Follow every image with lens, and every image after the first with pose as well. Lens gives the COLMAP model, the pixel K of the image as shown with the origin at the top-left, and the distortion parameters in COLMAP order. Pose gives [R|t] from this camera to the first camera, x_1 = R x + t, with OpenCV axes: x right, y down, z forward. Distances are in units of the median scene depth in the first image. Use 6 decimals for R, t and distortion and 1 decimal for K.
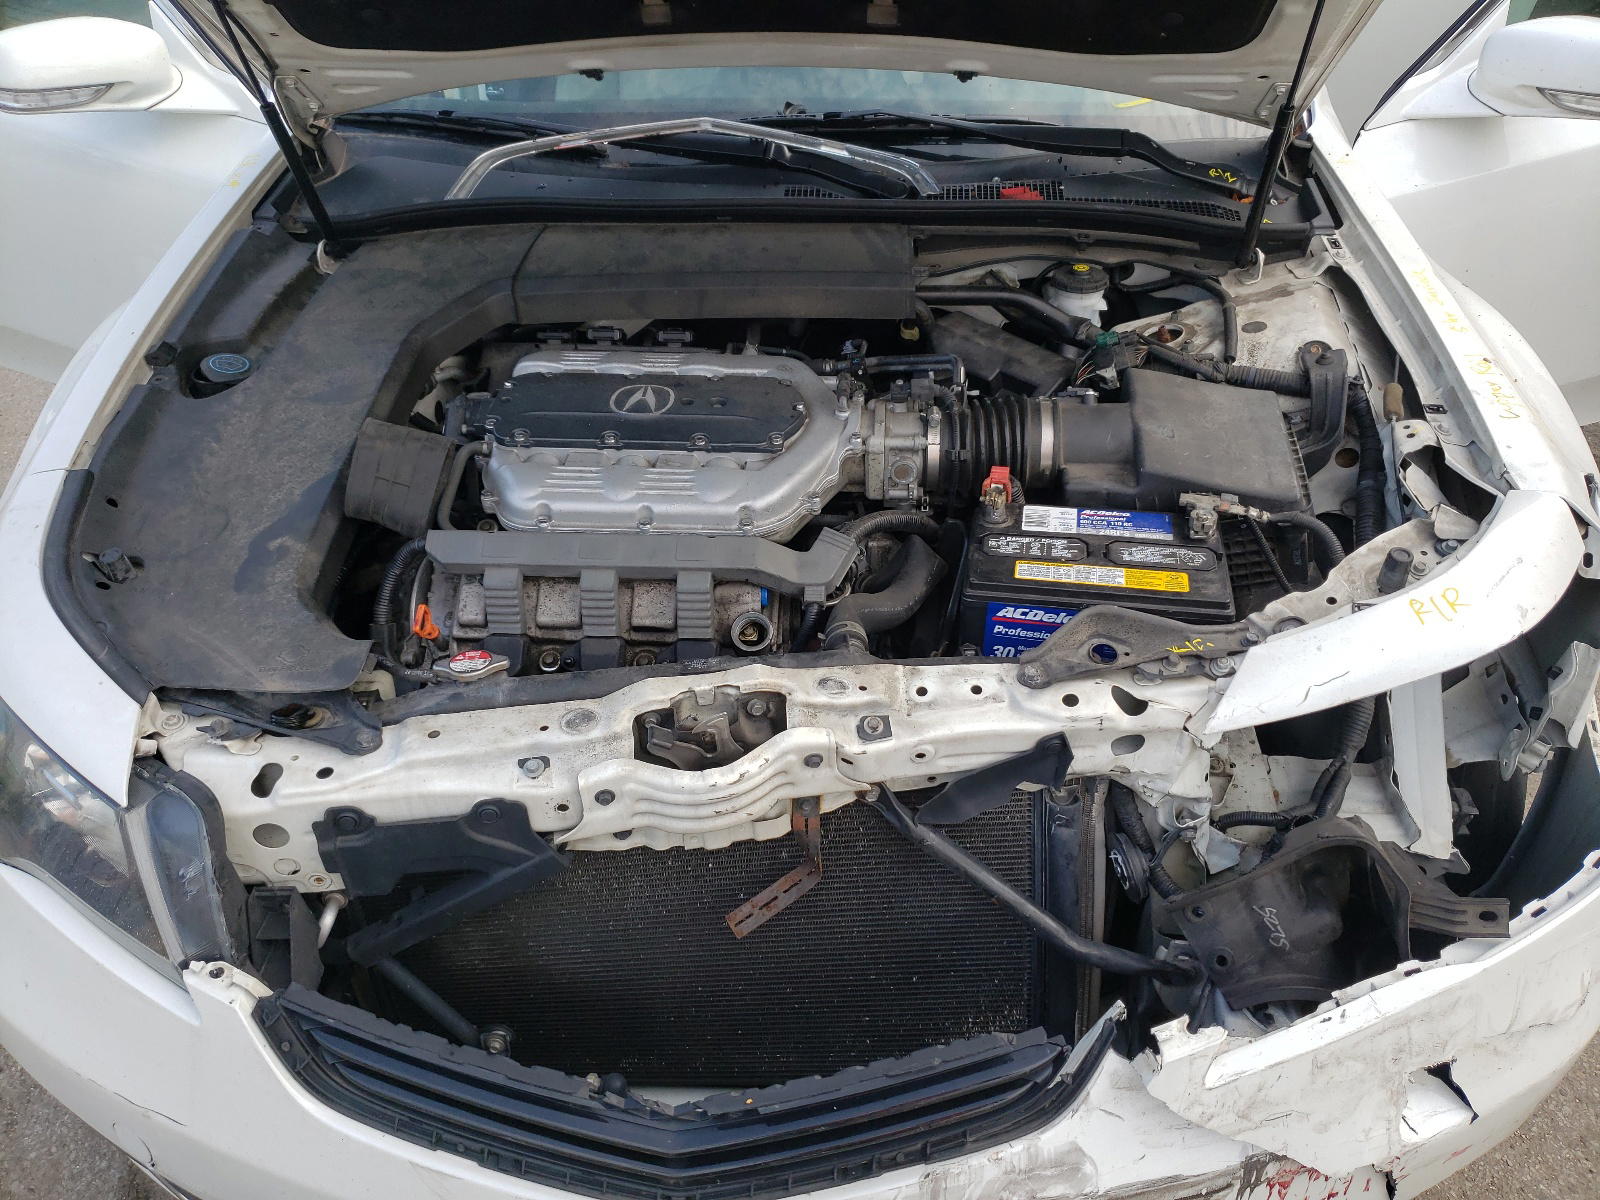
lens RADIAL K [[1310.3, 0, 829.4], [0, 1310.3, 596.6], [0, 0, 1]] dist [0.005535, 0.018066]
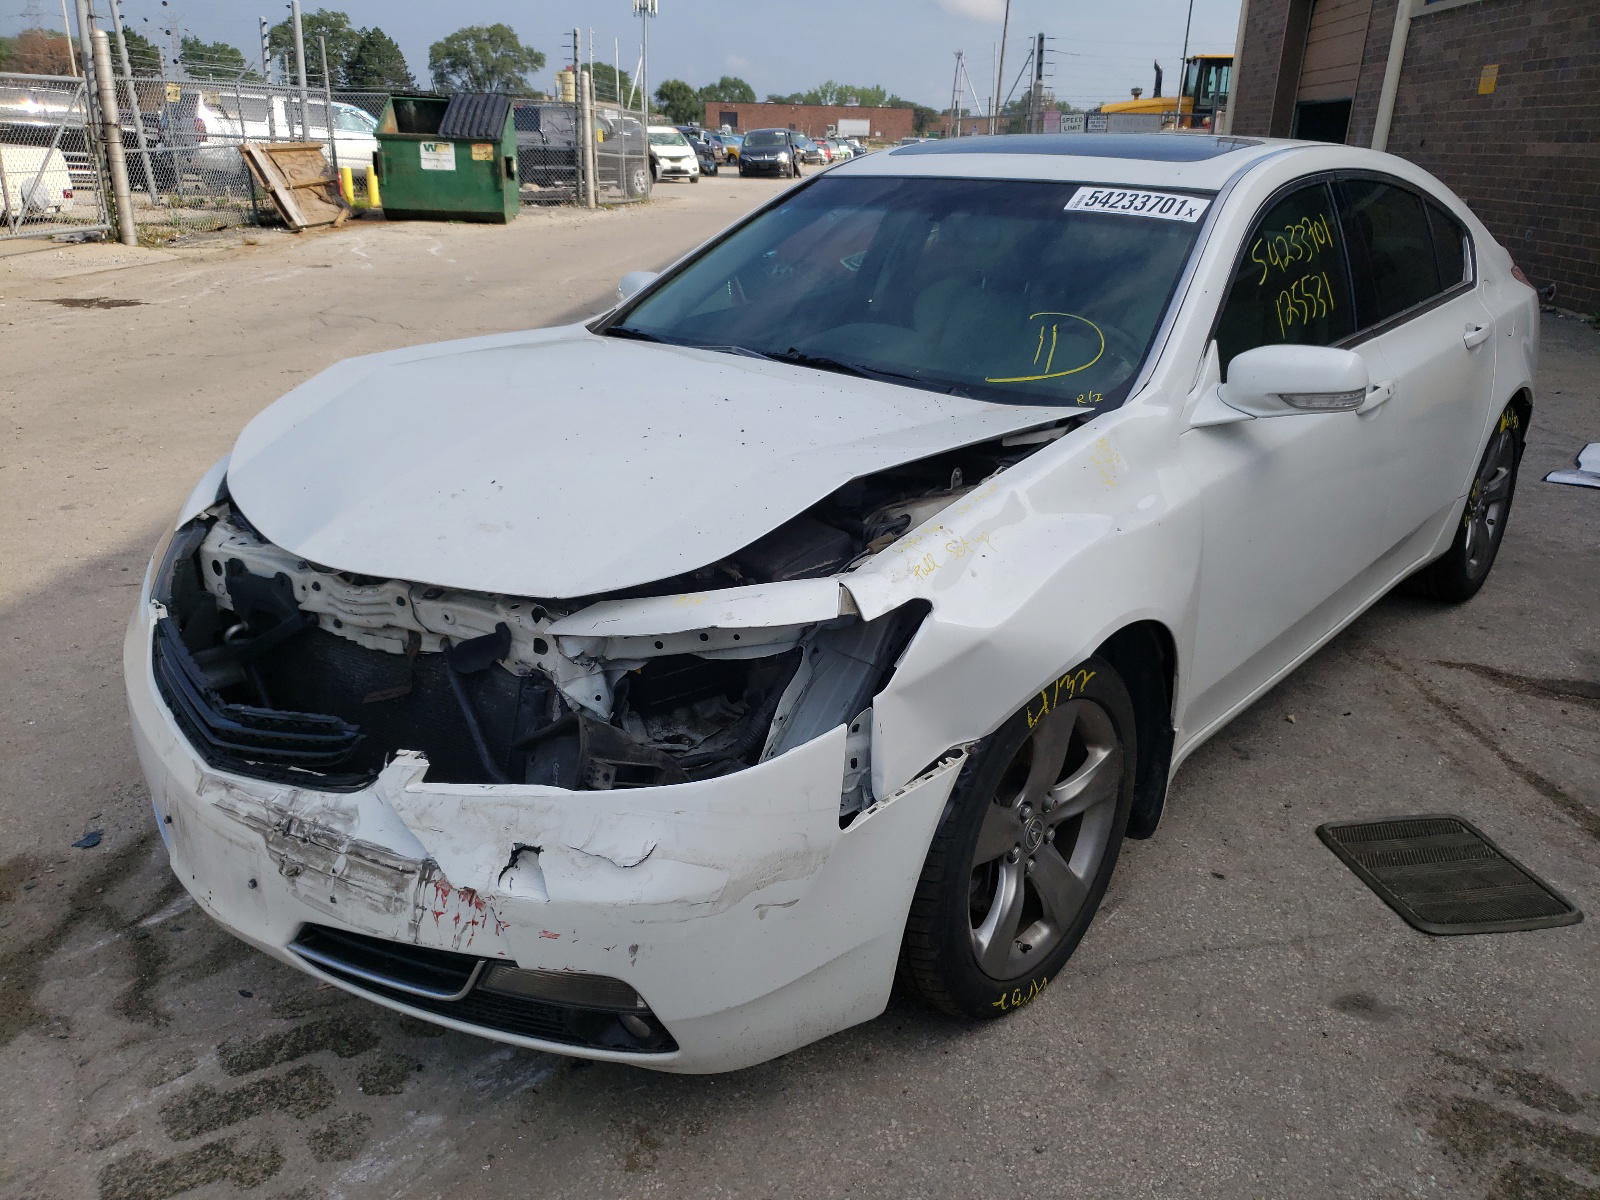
lens RADIAL K [[1310.3, 0, 829.4], [0, 1310.3, 596.6], [0, 0, 1]] dist [0.005535, 0.018066]
pose [[0.789855, 0.222256, -0.571604, 1.548268], [-0.374988, 0.912525, -0.163349, 0.203453], [0.485298, 0.343367, 0.804105, -0.182226]]
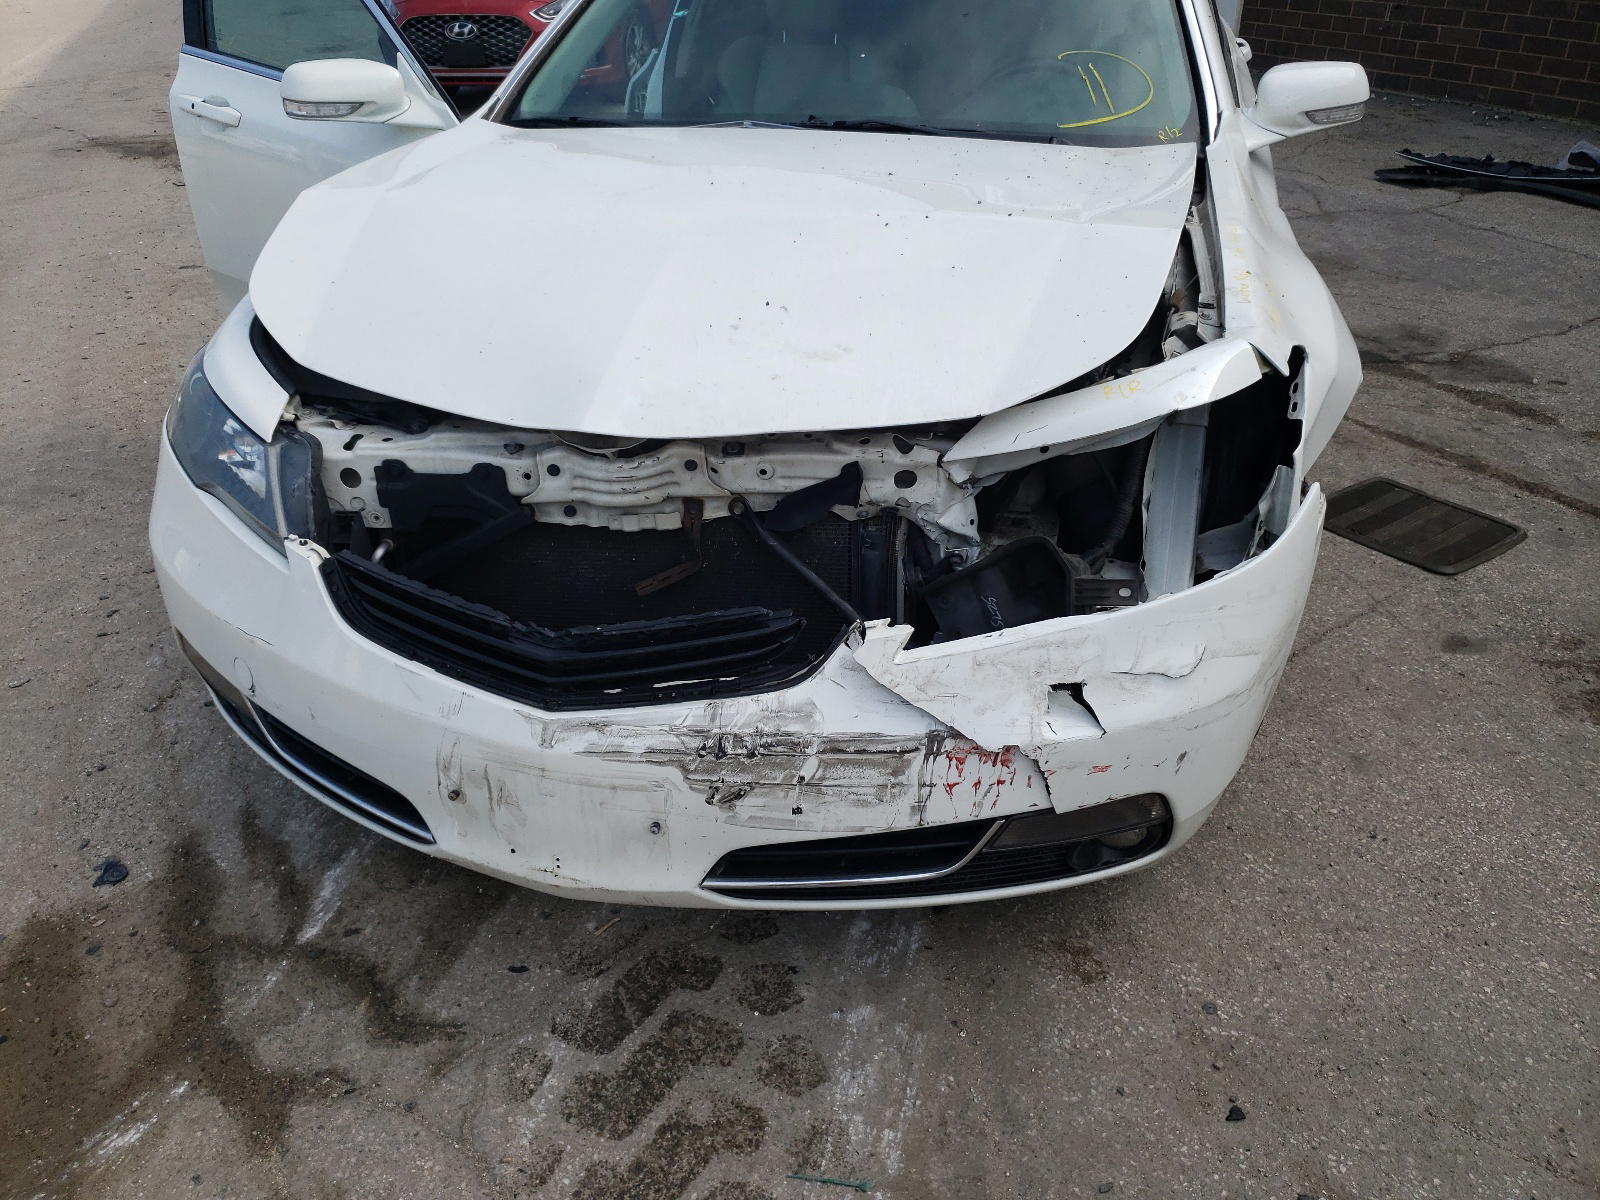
lens RADIAL K [[1313.3, 0, 798.6], [0, 1313.3, 569.1], [0, 0, 1]] dist [0.137899, -0.328809]
pose [[0.979103, 0.085484, -0.184528, 0.420747], [-0.110017, 0.985772, -0.127080, 0.443191], [0.171039, 0.144725, 0.974577, -0.470346]]
